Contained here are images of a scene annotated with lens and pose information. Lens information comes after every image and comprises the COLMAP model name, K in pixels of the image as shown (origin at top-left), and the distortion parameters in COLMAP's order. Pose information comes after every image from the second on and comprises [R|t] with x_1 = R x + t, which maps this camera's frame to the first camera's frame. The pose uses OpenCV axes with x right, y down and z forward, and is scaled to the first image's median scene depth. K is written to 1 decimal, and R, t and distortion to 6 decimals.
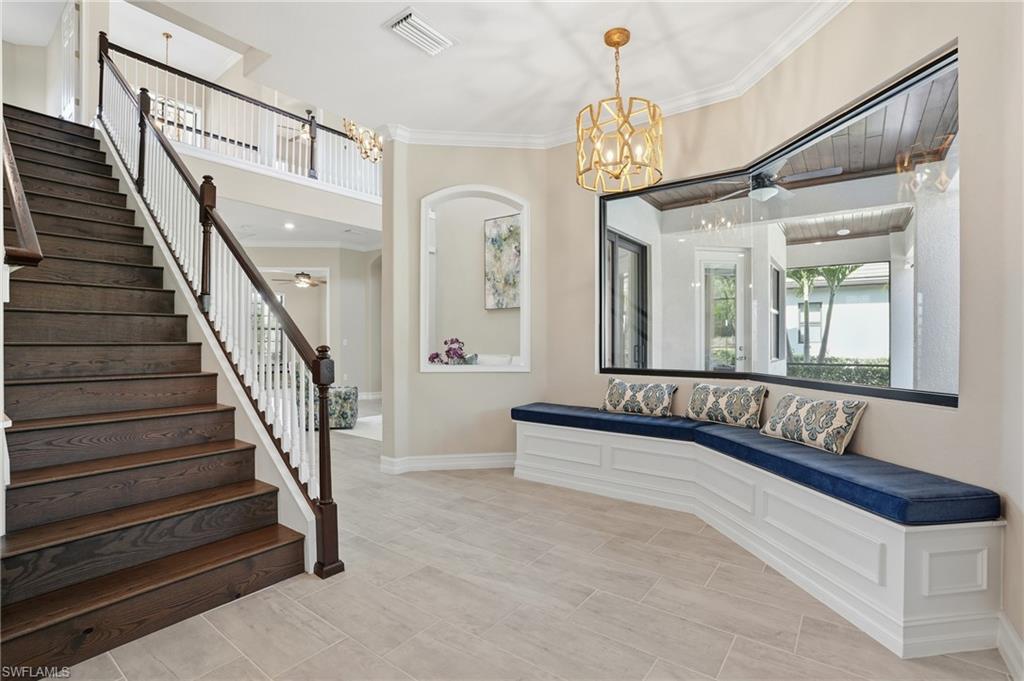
lens RADIAL K [[470.9, 0, 514.6], [0, 470.9, 341.9], [0, 0, 1]] dist [-0.042908, 0.011026]
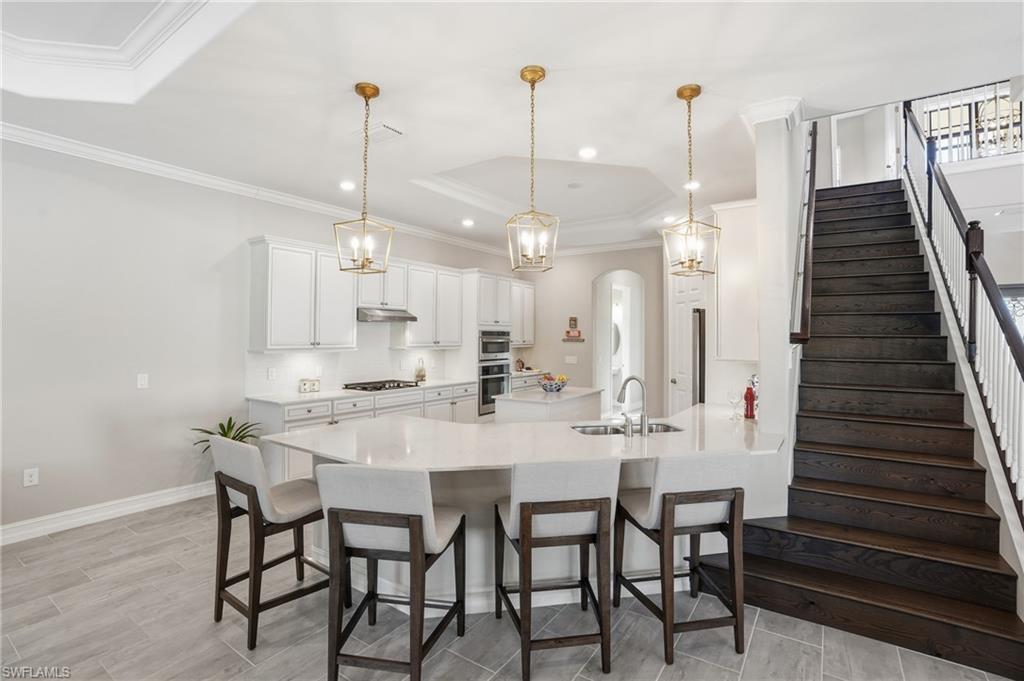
lens RADIAL K [[470.9, 0, 510.7], [0, 470.9, 336.6], [0, 0, 1]] dist [-0.042908, 0.011026]
pose [[0.041771, -0.000472, -0.999127, 0.309129], [-0.004438, 0.999990, -0.000658, -0.134583], [0.999117, 0.004461, 0.041769, -0.021908]]
